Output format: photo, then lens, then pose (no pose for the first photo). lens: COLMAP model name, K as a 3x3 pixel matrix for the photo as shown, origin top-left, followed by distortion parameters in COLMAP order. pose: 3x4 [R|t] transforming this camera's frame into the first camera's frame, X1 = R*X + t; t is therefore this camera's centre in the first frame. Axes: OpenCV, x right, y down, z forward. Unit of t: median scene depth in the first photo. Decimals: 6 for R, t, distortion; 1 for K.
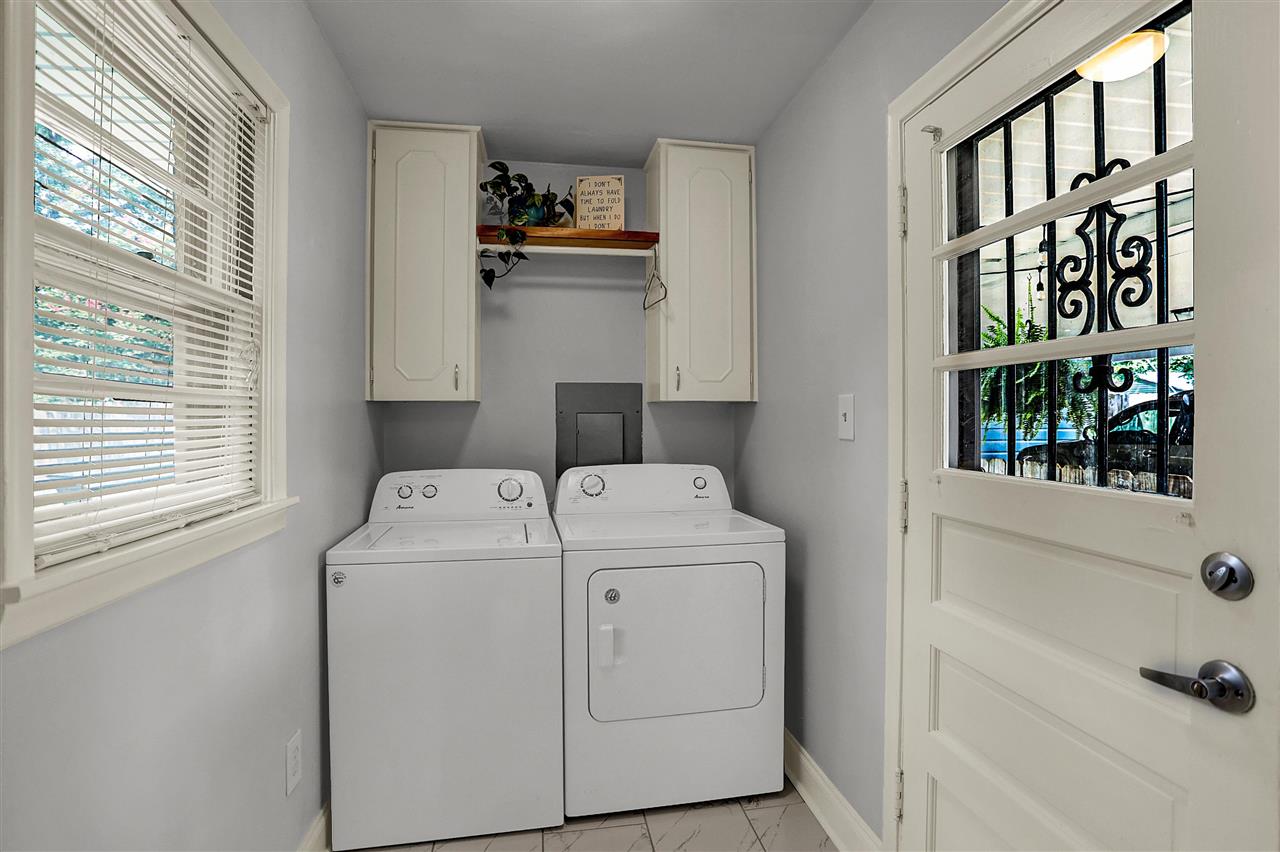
lens RADIAL K [[629.4, 0, 647.0], [0, 629.4, 418.2], [0, 0, 1]] dist [-0.053061, 0.007962]
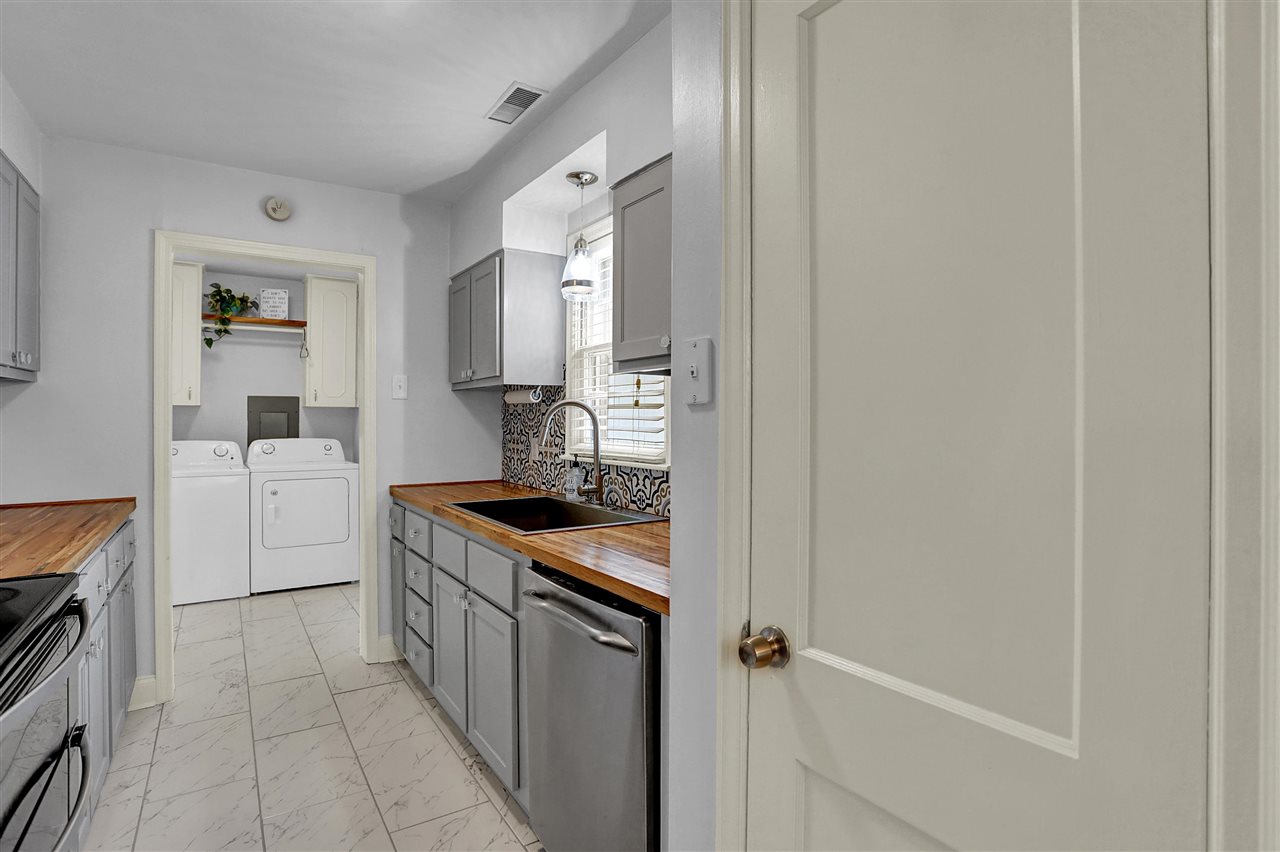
lens RADIAL K [[633.0, 0, 633.3], [0, 633.0, 419.1], [0, 0, 1]] dist [-0.062053, 0.024209]
pose [[0.919493, 0.003969, 0.393087, 0.199403], [-0.002100, 0.999984, -0.005182, 0.021067], [-0.393102, 0.003939, 0.919487, -1.234278]]
